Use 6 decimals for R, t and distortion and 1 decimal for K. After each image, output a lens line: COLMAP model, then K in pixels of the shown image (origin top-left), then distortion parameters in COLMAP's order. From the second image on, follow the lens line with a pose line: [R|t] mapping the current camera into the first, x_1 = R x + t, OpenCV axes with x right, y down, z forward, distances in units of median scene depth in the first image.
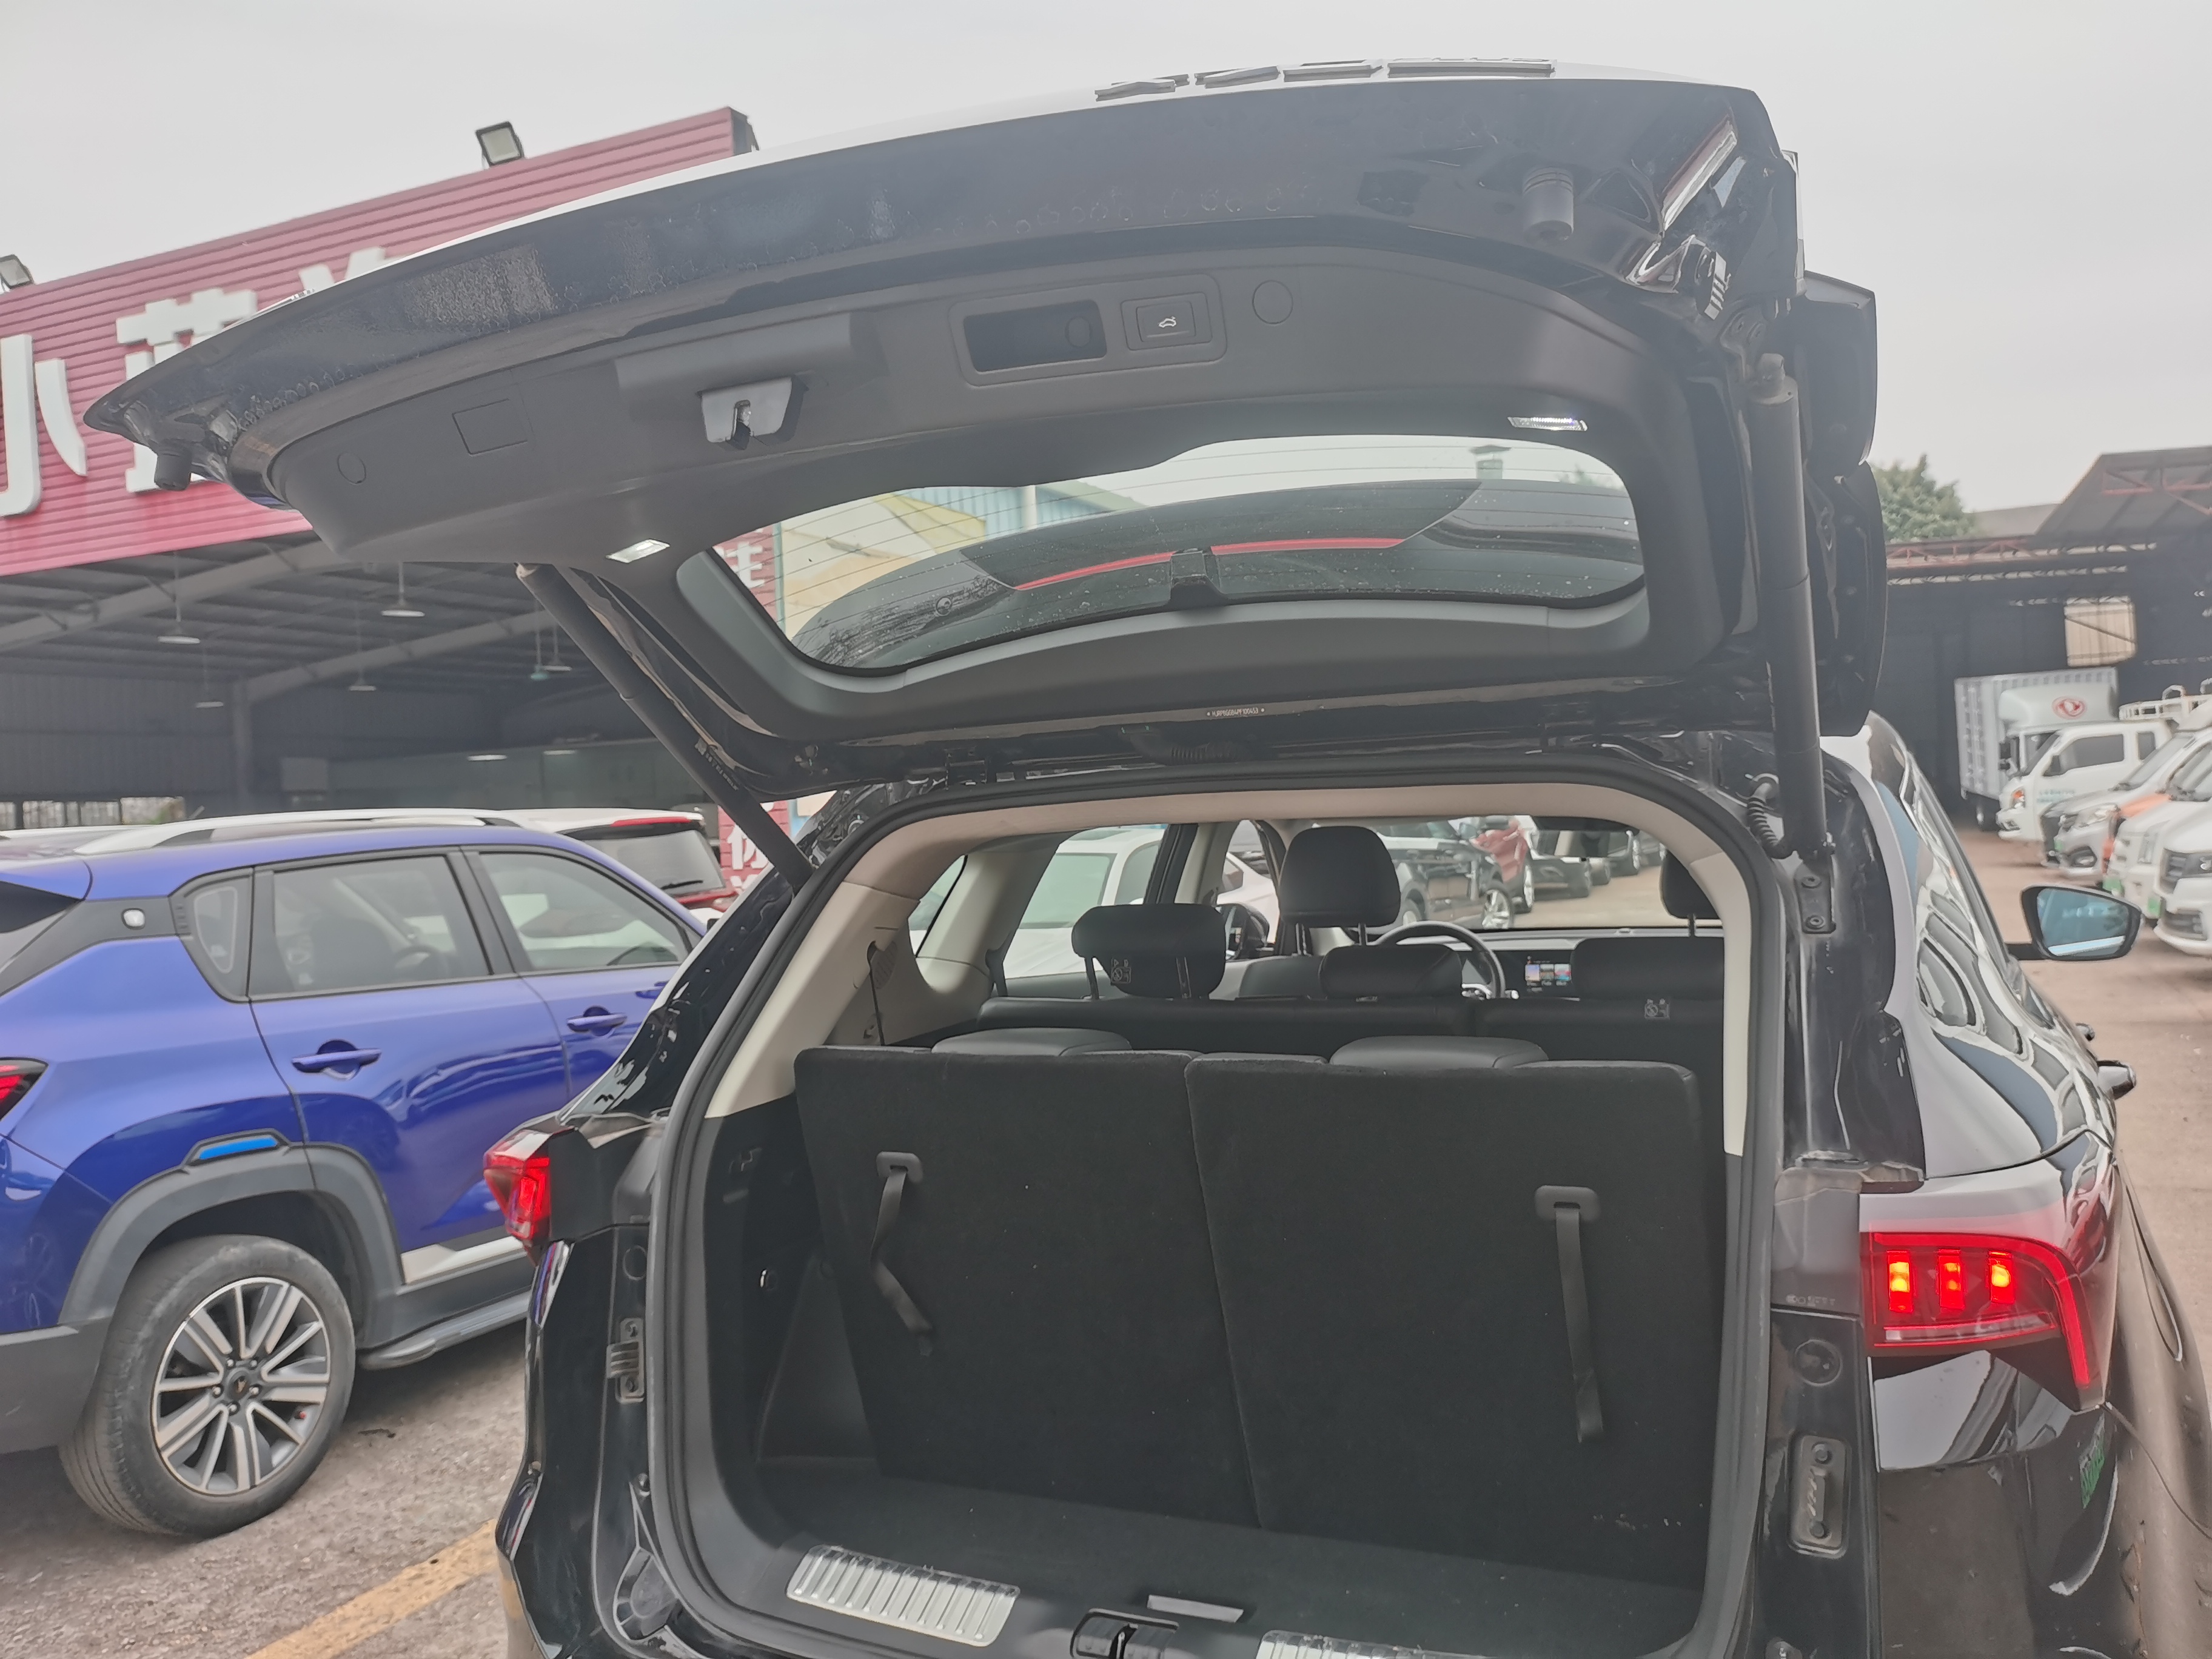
lens RADIAL K [[1785.4, 0, 1097.7], [0, 1785.4, 869.1], [0, 0, 1]] dist [0.097170, -0.119701]
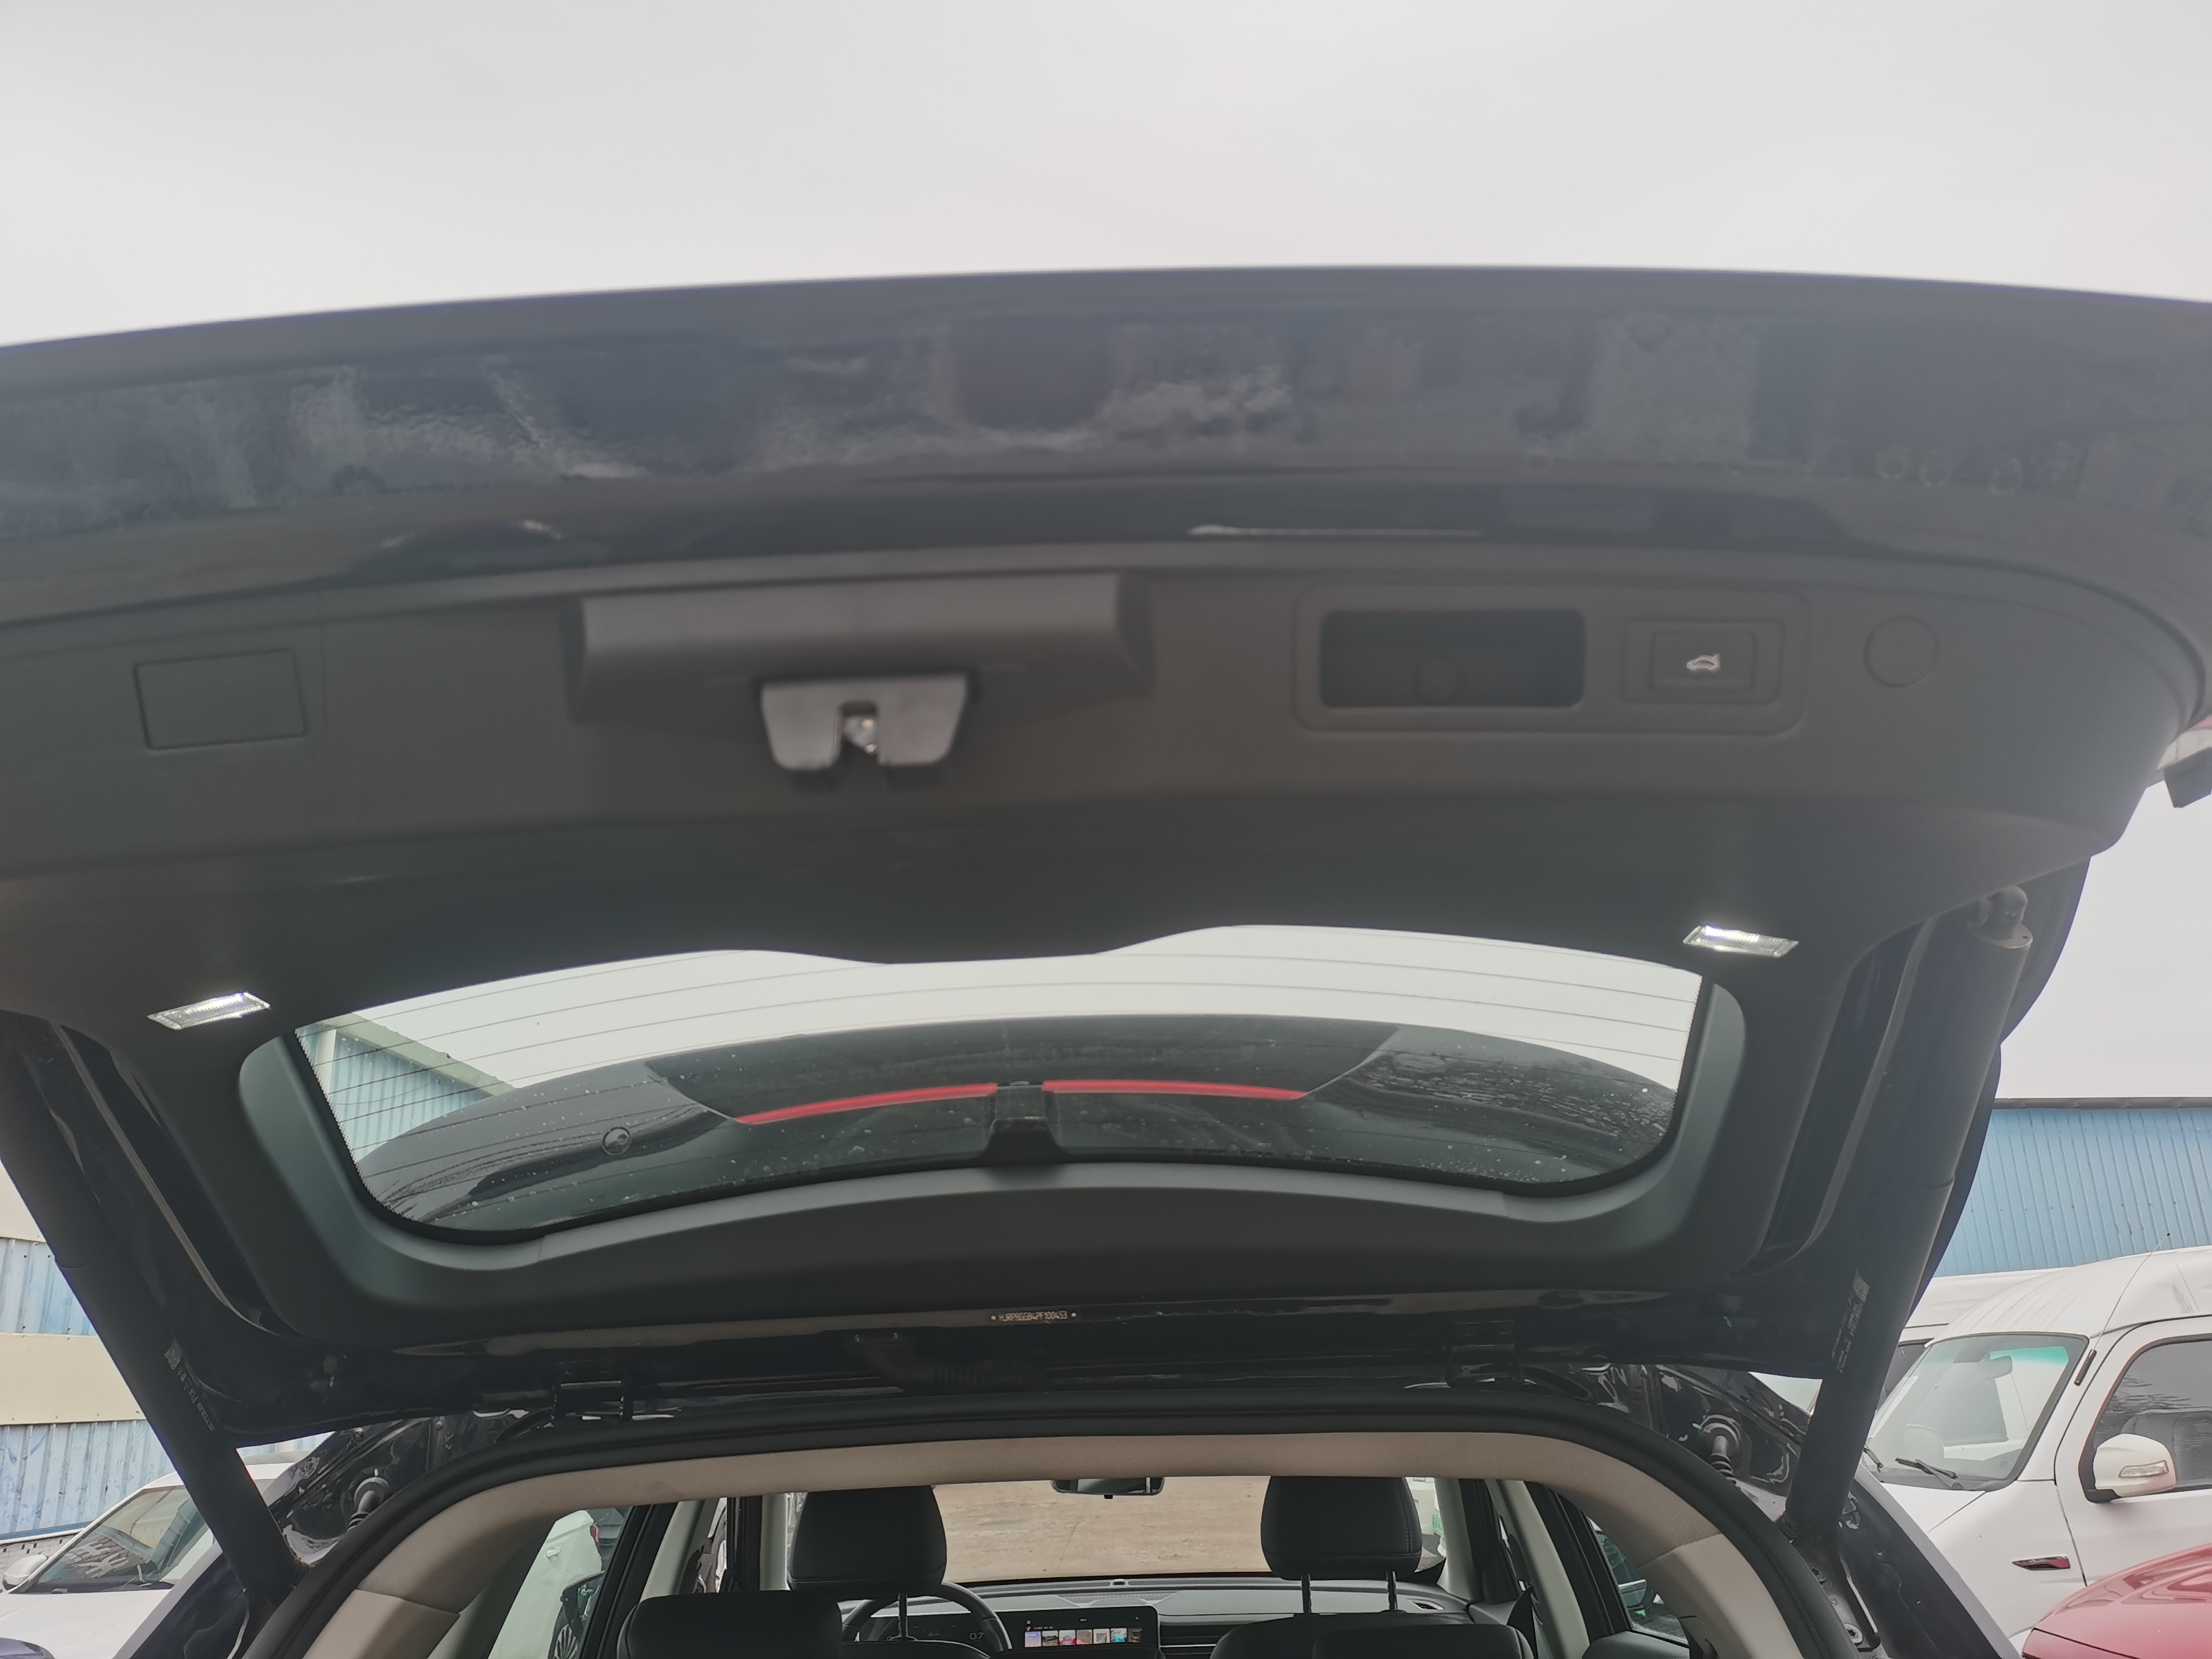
lens RADIAL K [[1785.4, 0, 1097.7], [0, 1785.4, 869.1], [0, 0, 1]] dist [0.097170, -0.119701]
pose [[0.915000, 0.123300, 0.384151, -0.206020], [0.004890, 0.948697, -0.316149, -0.032554], [-0.403424, 0.291155, 0.867455, 0.340774]]
